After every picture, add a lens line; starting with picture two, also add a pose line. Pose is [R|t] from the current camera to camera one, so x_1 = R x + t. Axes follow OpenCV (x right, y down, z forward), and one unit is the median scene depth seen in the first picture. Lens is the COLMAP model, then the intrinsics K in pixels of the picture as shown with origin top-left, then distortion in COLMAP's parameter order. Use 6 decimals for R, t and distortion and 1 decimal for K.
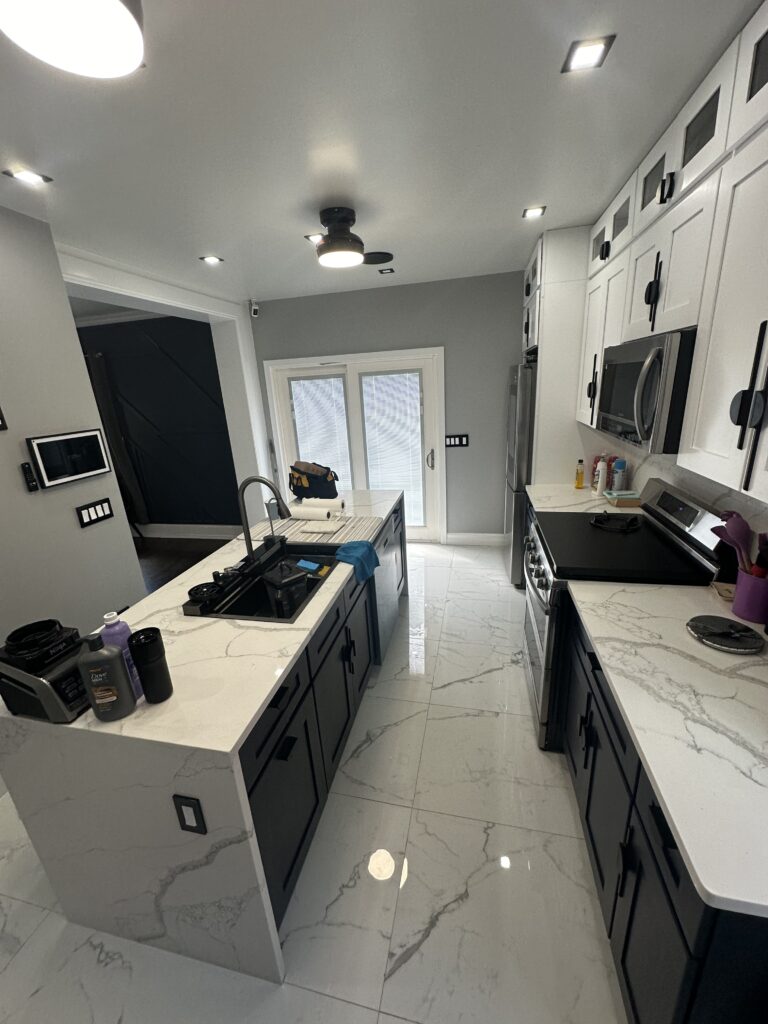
lens RADIAL K [[409.1, 0, 384.2], [0, 409.1, 511.6], [0, 0, 1]] dist [-0.000976, 0.000445]
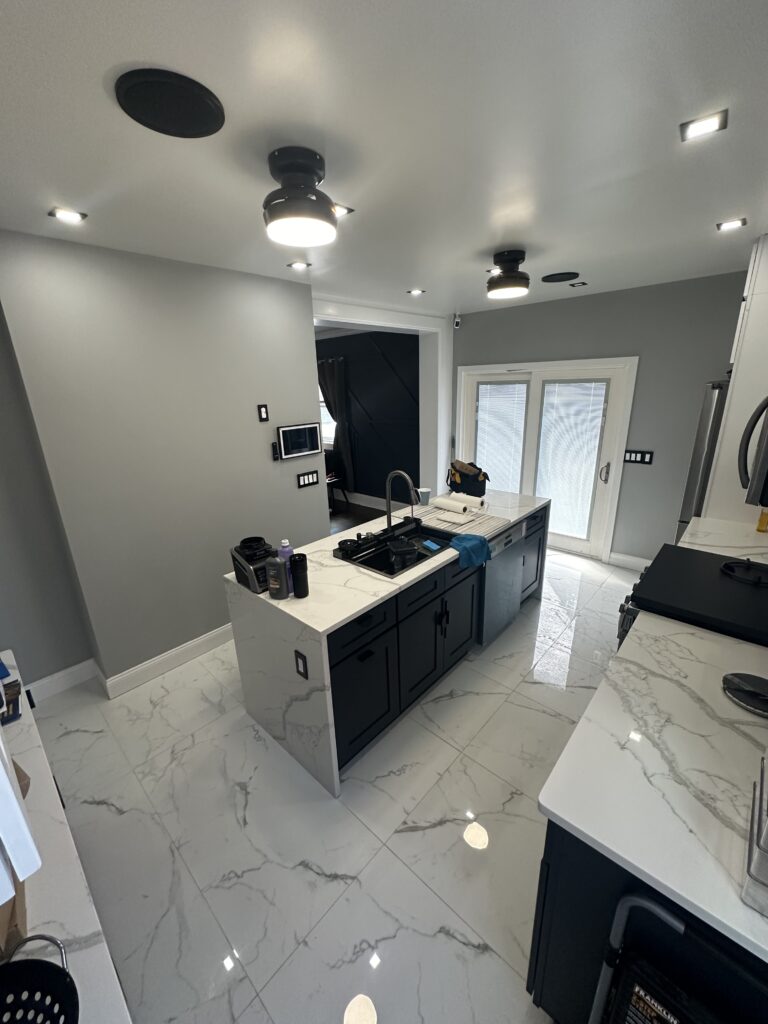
lens RADIAL K [[409.1, 0, 382.5], [0, 409.1, 510.9], [0, 0, 1]] dist [-0.000976, 0.000445]
pose [[0.866751, 0.179307, -0.465394, 0.255725], [-0.168116, 0.983566, 0.065848, -0.031079], [0.469552, 0.021166, 0.882651, -0.185834]]
